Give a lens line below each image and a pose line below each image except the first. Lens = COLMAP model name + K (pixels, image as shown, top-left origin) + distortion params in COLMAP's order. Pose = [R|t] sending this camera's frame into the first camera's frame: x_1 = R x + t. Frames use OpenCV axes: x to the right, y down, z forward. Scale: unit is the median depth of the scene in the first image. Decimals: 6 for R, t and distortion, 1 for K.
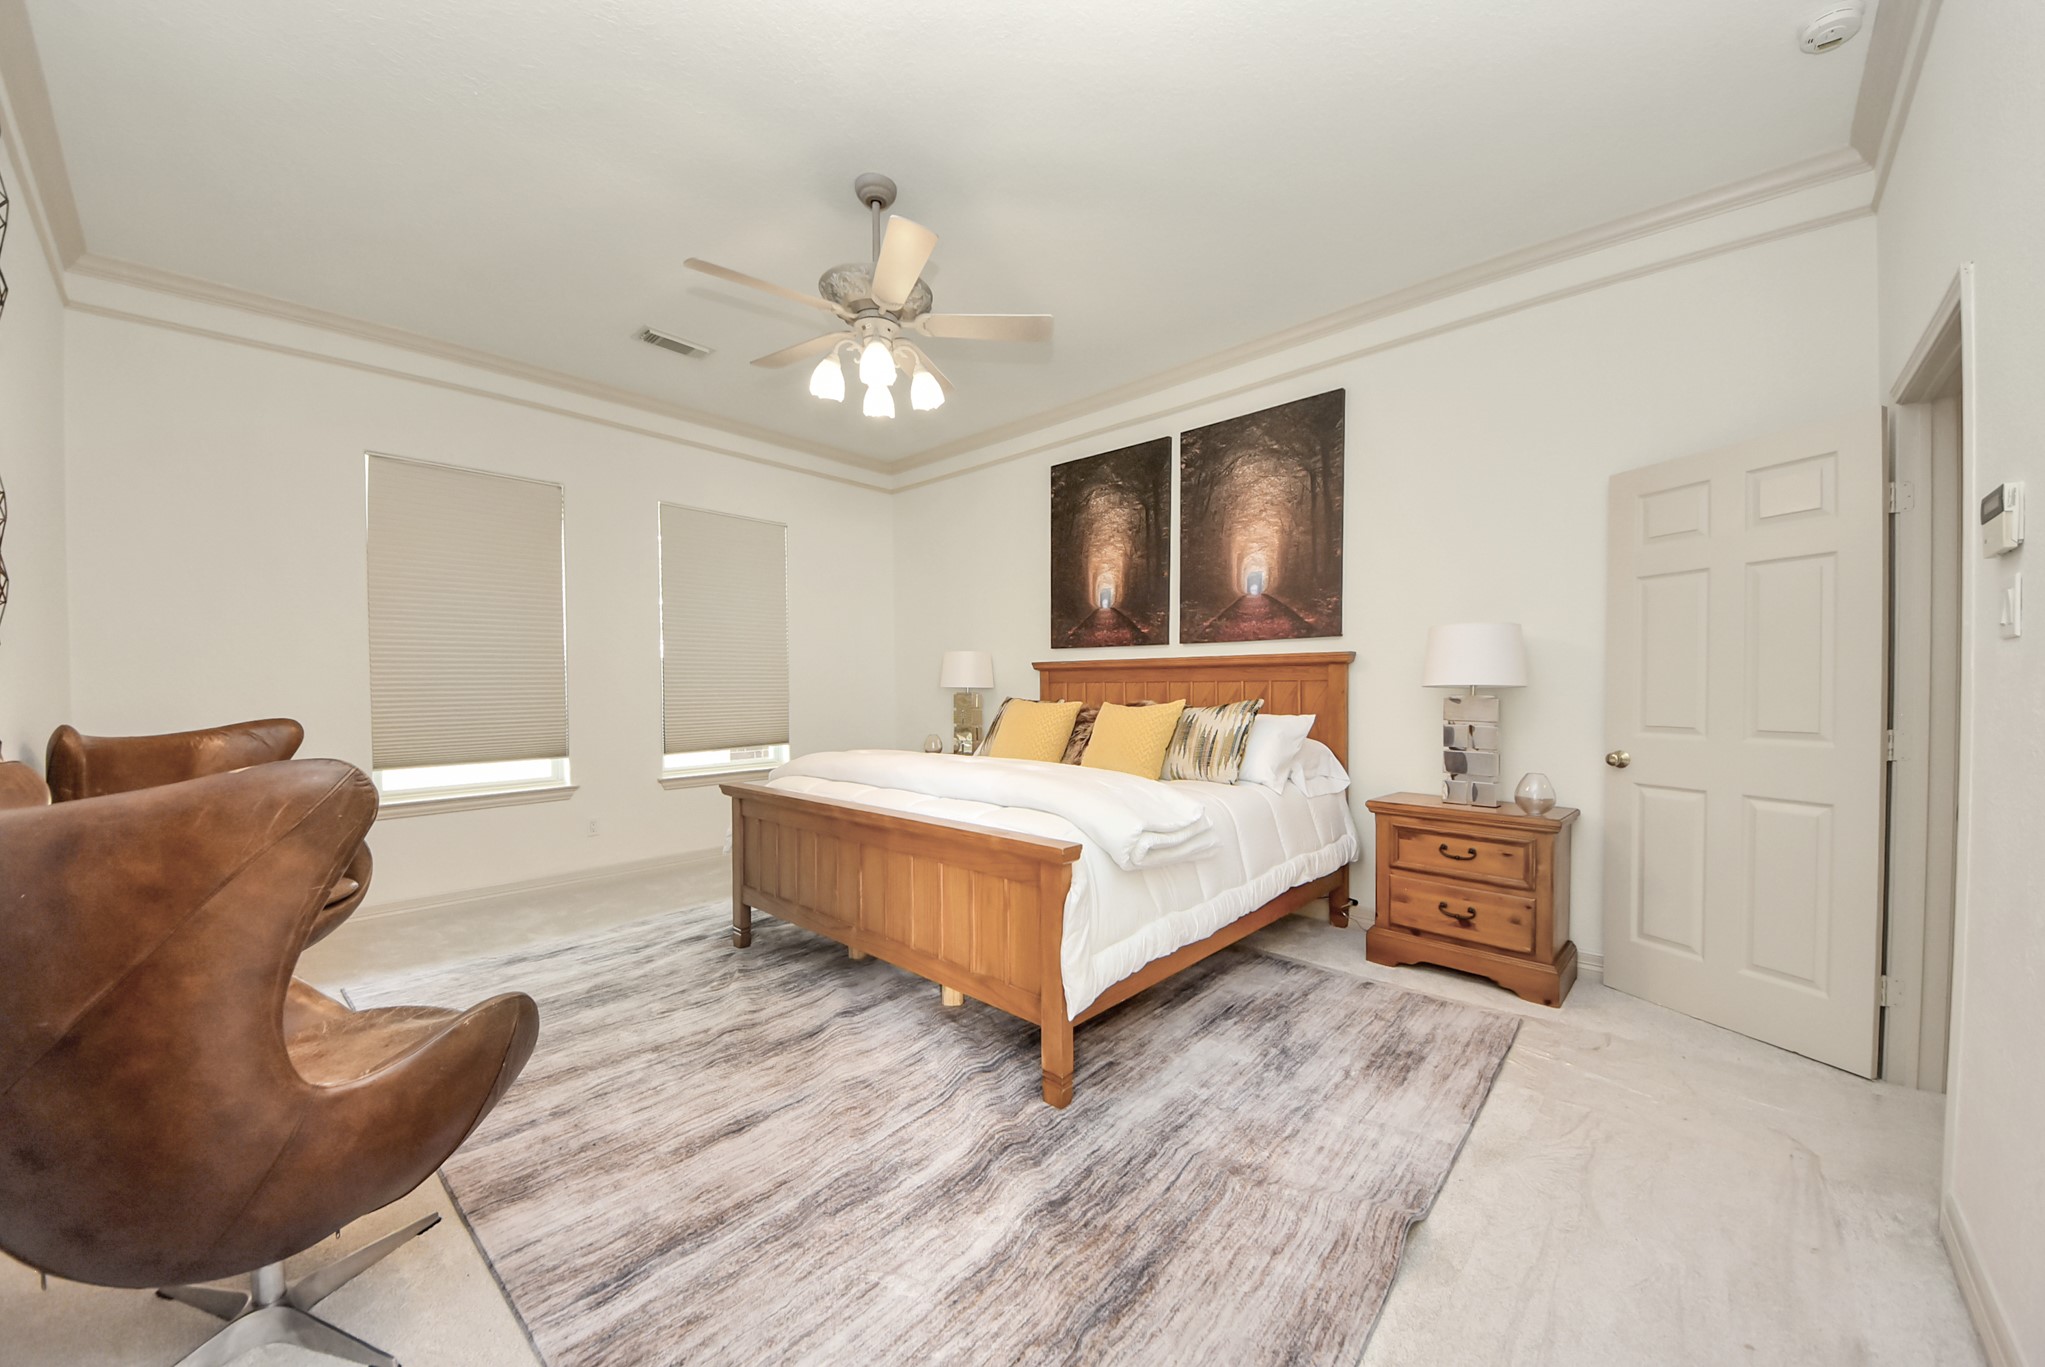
lens RADIAL K [[739.2, 0, 1026.2], [0, 739.2, 690.0], [0, 0, 1]] dist [0.003844, -0.003765]
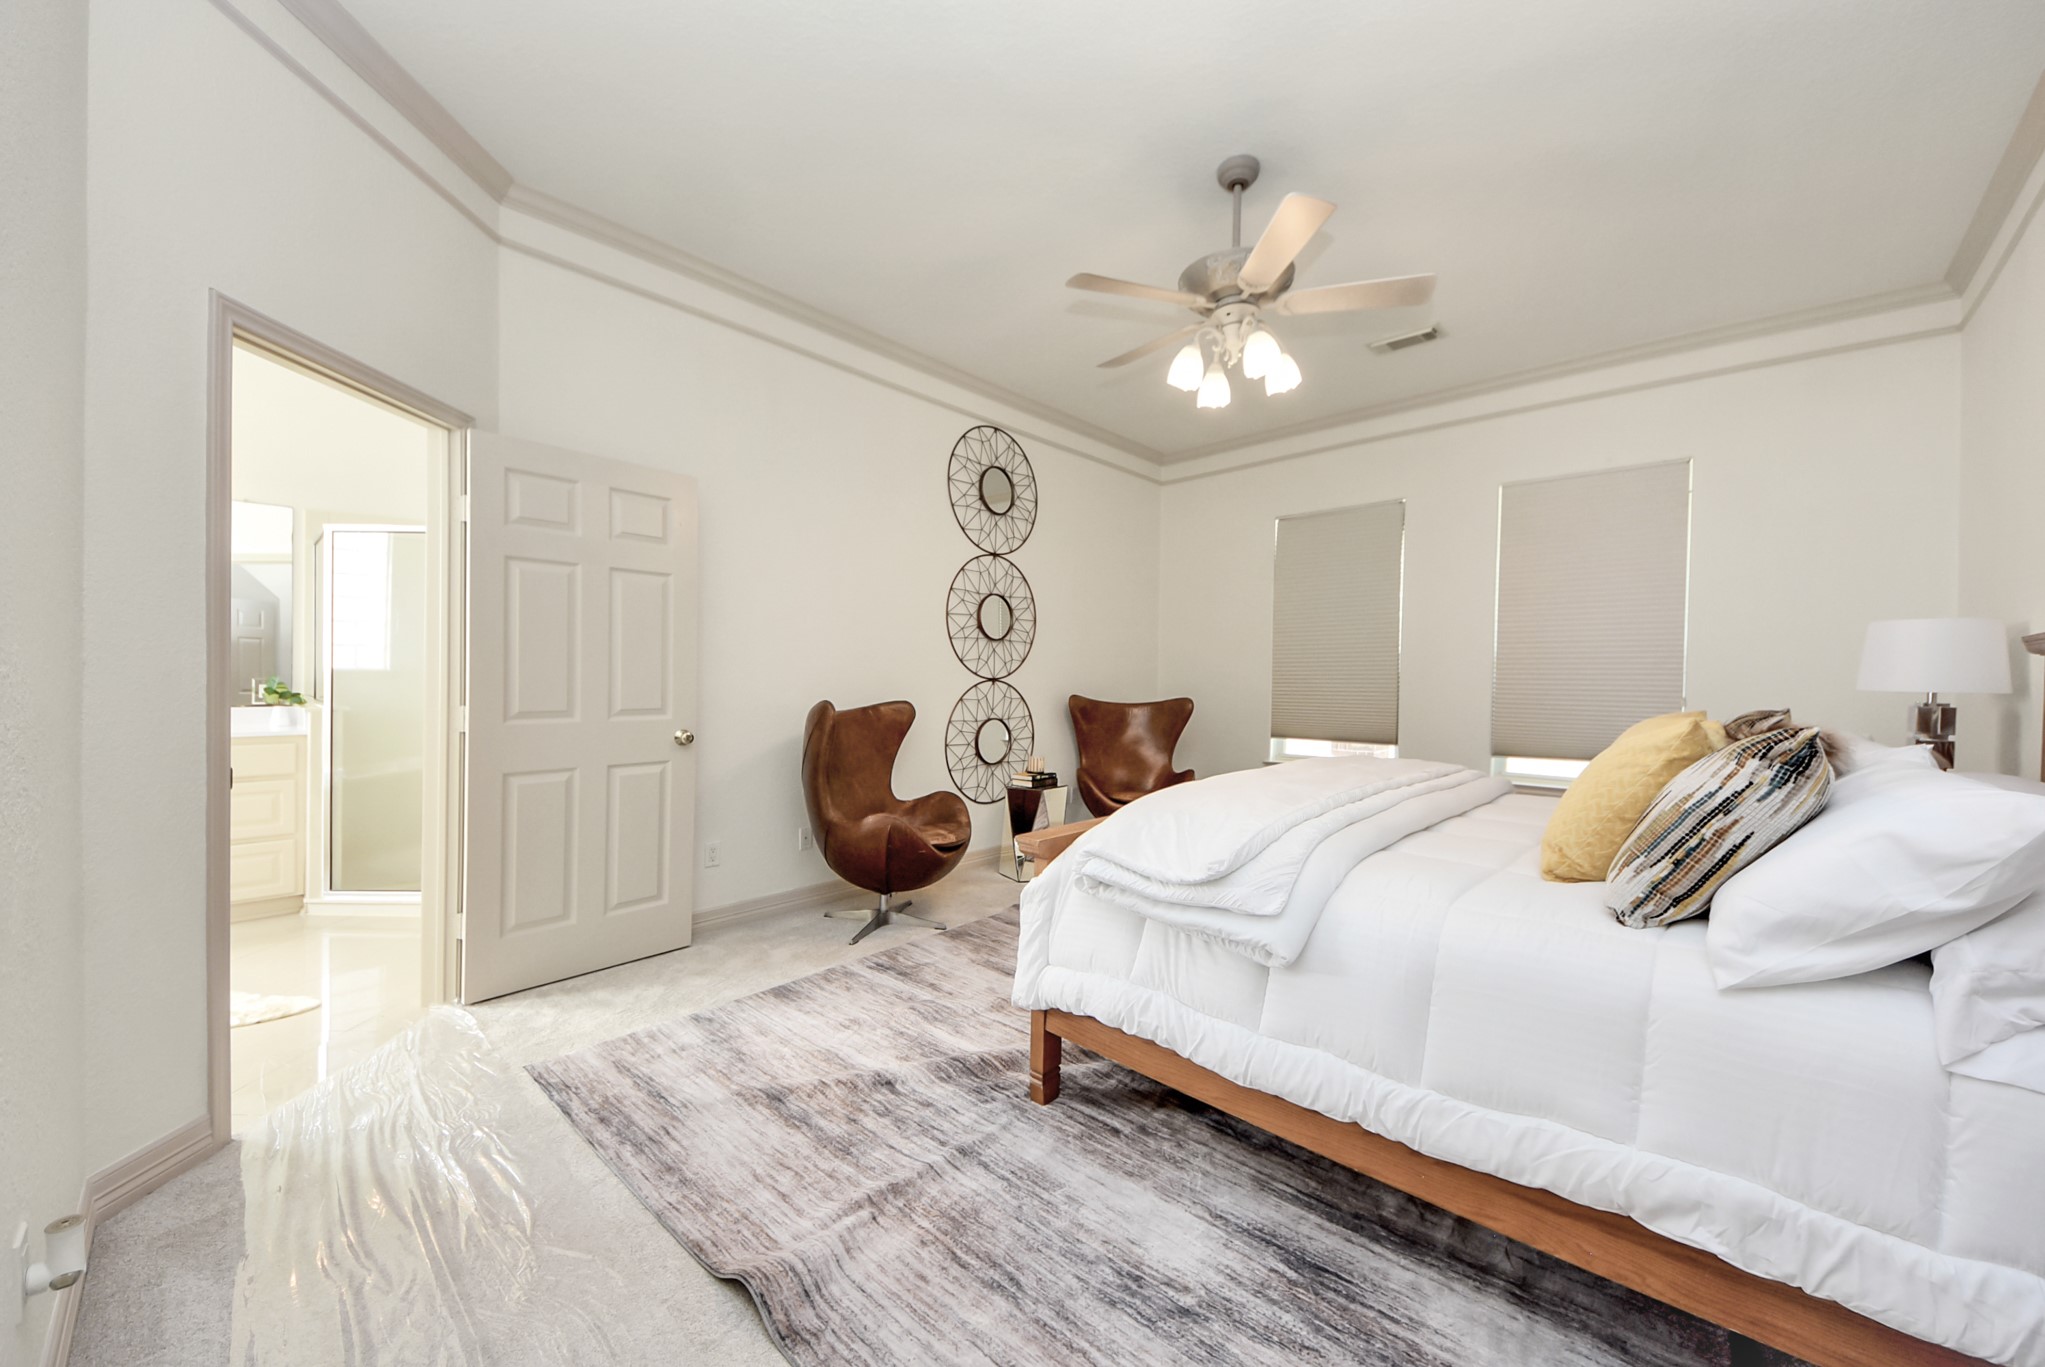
lens RADIAL K [[739.2, 0, 1034.2], [0, 739.2, 683.0], [0, 0, 1]] dist [0.003844, -0.003765]
pose [[0.011856, 0.008109, -0.999897, 1.170267], [-0.029365, 0.999539, 0.007758, 0.006224], [0.999498, 0.029270, 0.012089, 1.109961]]
